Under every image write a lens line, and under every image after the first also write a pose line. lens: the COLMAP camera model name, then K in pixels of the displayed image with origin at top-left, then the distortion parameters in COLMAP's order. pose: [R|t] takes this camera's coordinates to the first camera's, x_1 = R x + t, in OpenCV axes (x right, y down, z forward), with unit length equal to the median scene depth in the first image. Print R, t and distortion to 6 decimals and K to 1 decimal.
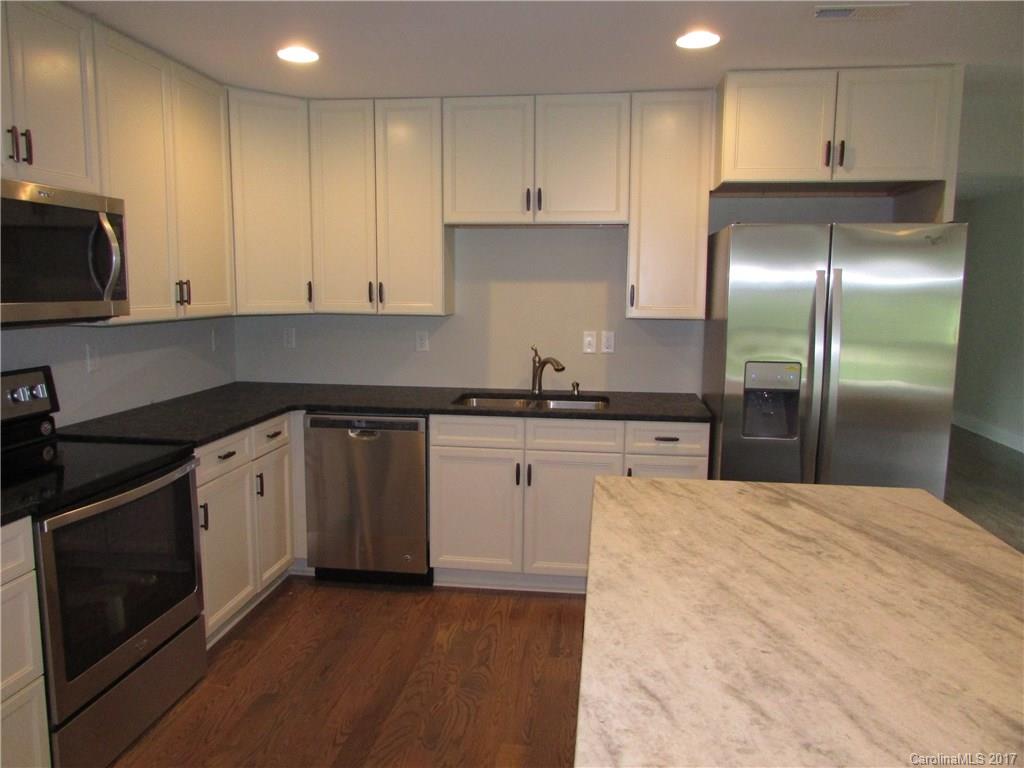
lens RADIAL K [[726.7, 0, 506.4], [0, 726.7, 379.4], [0, 0, 1]] dist [-0.038271, 0.040461]
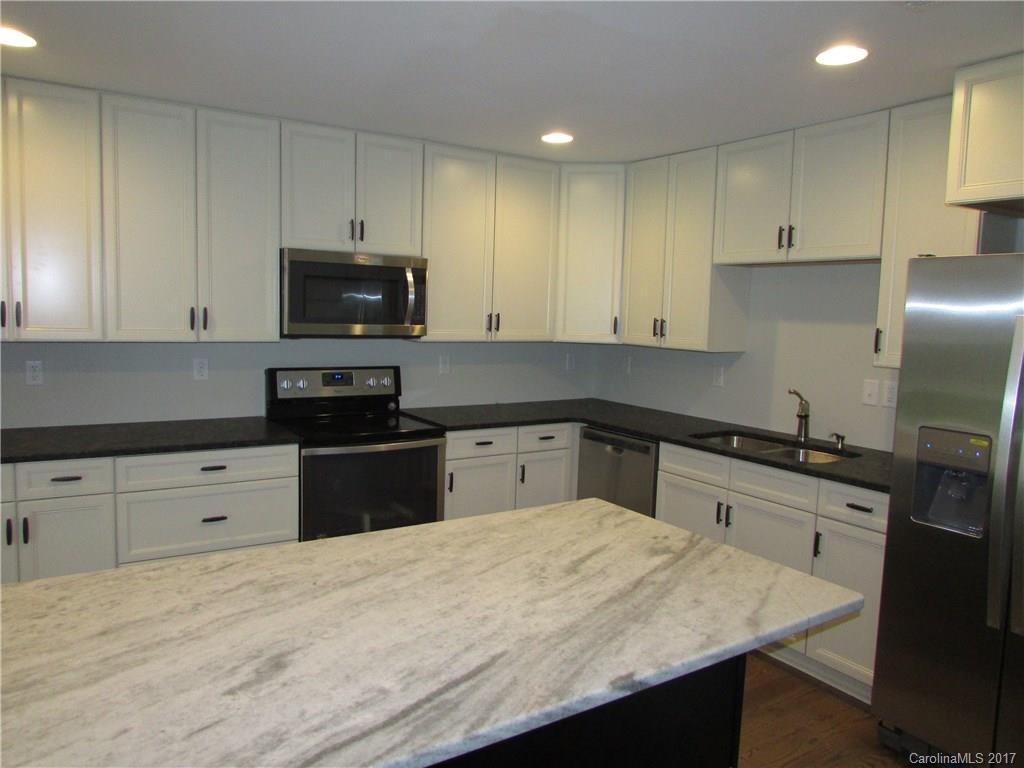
lens RADIAL K [[726.7, 0, 506.4], [0, 726.7, 379.4], [0, 0, 1]] dist [-0.038271, 0.040461]
pose [[0.647307, 0.083529, -0.757638, 0.932258], [-0.119524, 0.992804, 0.007337, -0.039185], [0.752799, 0.085807, 0.652633, 0.191597]]
